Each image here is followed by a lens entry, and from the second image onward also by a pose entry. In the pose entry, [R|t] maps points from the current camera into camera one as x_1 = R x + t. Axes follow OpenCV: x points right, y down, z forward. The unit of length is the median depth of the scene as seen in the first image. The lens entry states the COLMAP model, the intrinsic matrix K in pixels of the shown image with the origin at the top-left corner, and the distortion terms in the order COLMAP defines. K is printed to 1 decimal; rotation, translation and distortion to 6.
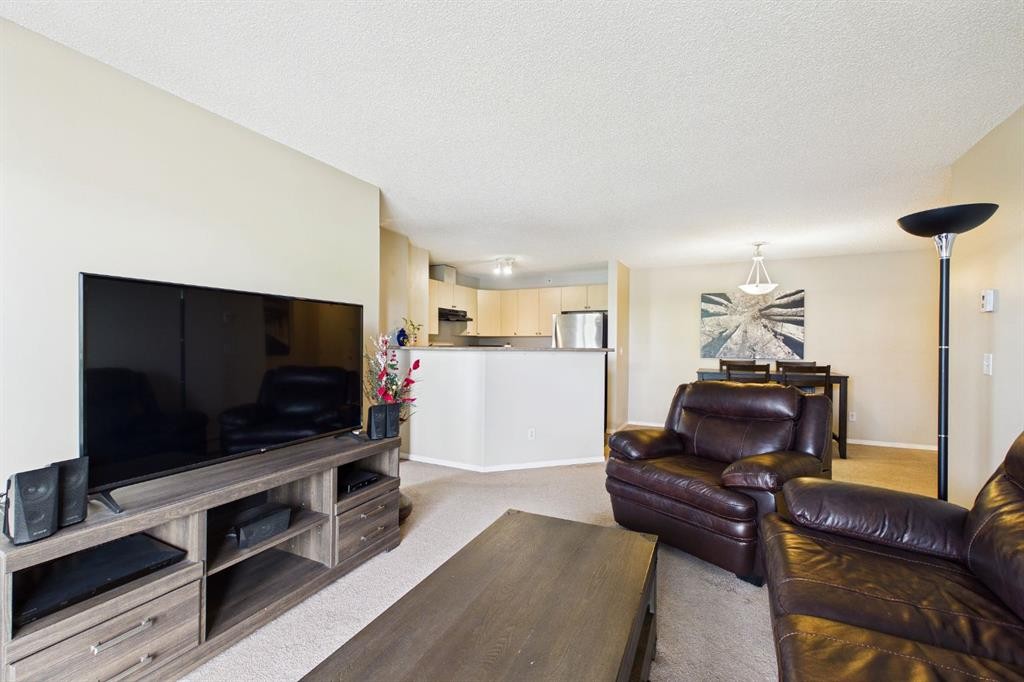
lens RADIAL K [[432.8, 0, 512.3], [0, 432.8, 344.2], [0, 0, 1]] dist [0.004875, -0.000204]
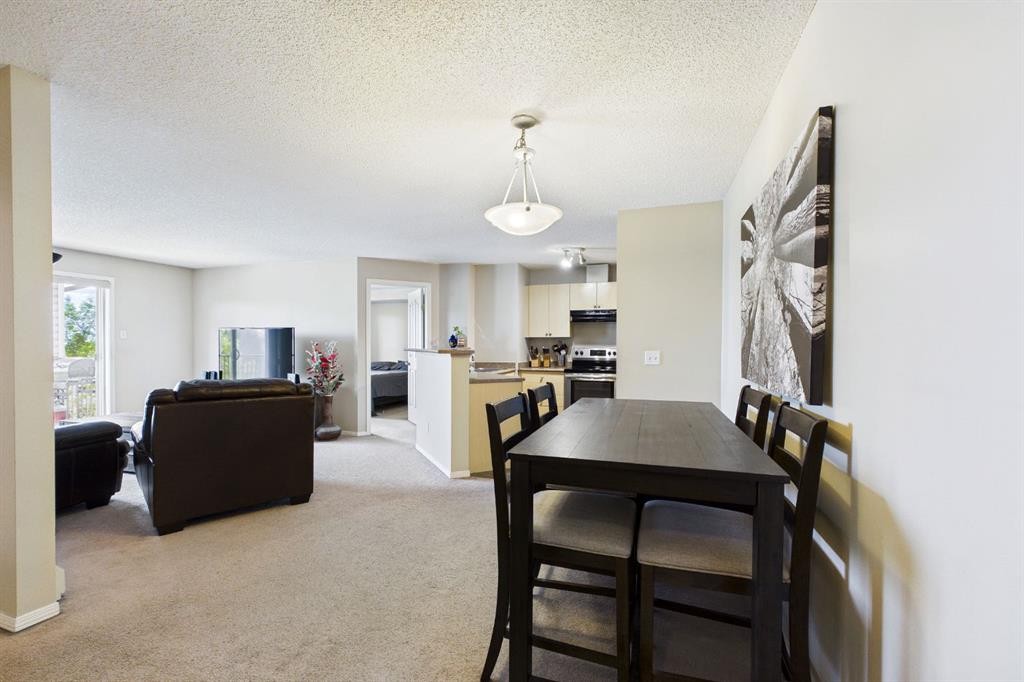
lens RADIAL K [[432.8, 0, 512.4], [0, 432.8, 350.2], [0, 0, 1]] dist [0.004875, -0.000204]
pose [[0.138104, 0.004775, -0.990406, 0.852251], [-0.007733, 0.999963, 0.003743, 0.004921], [0.990388, 0.007142, 0.138136, 0.778137]]
